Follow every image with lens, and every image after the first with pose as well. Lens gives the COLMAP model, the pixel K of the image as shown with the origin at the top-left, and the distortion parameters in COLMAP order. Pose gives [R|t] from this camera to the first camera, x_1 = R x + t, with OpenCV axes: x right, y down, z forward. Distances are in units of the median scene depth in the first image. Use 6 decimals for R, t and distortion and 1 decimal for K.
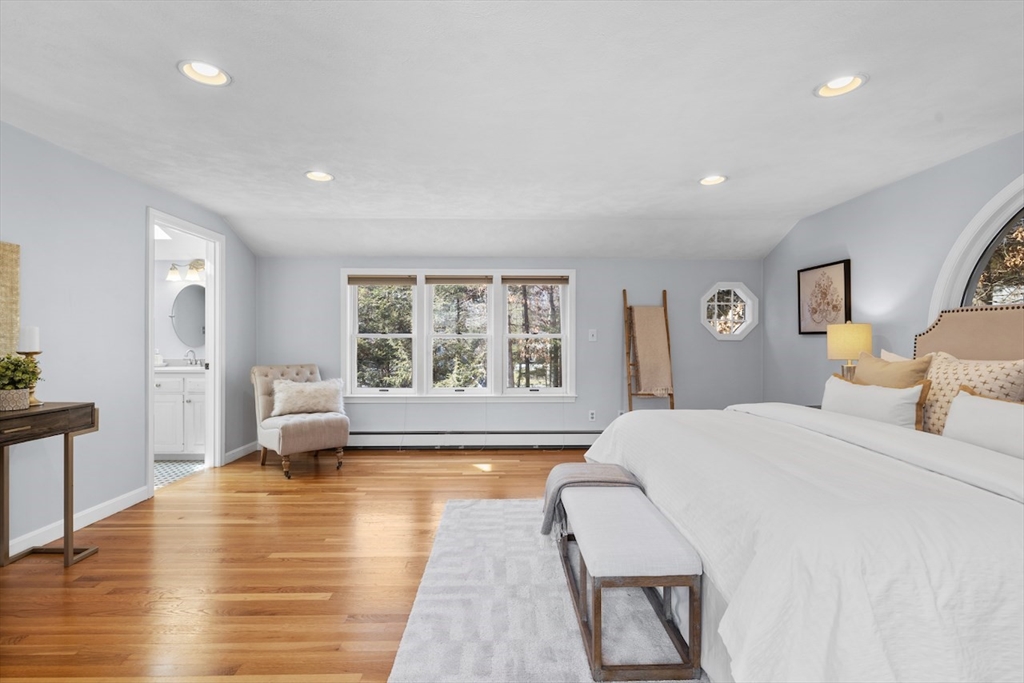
lens RADIAL K [[443.0, 0, 512.6], [0, 443.0, 339.7], [0, 0, 1]] dist [-0.003623, 0.000032]
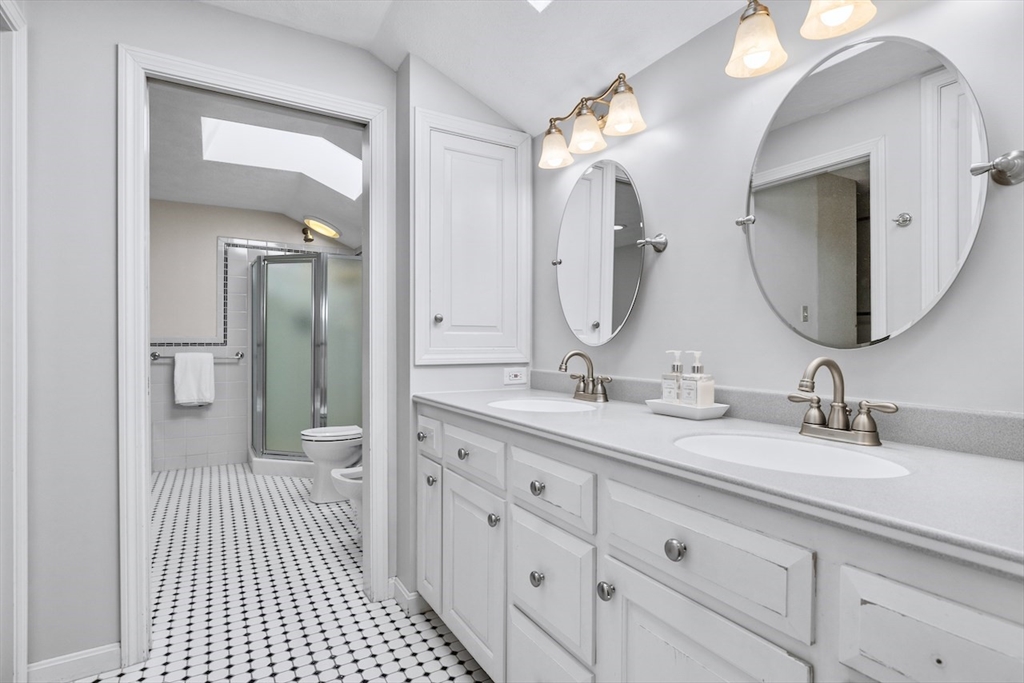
lens RADIAL K [[511.7, 0, 512.9], [0, 511.7, 342.1], [0, 0, 1]] dist [-0.000102, -0.000034]
pose [[0.479685, 0.005929, -0.877421, -0.406520], [-0.004638, 0.999980, 0.004221, 0.010410], [0.877429, 0.002044, 0.479703, 0.523163]]
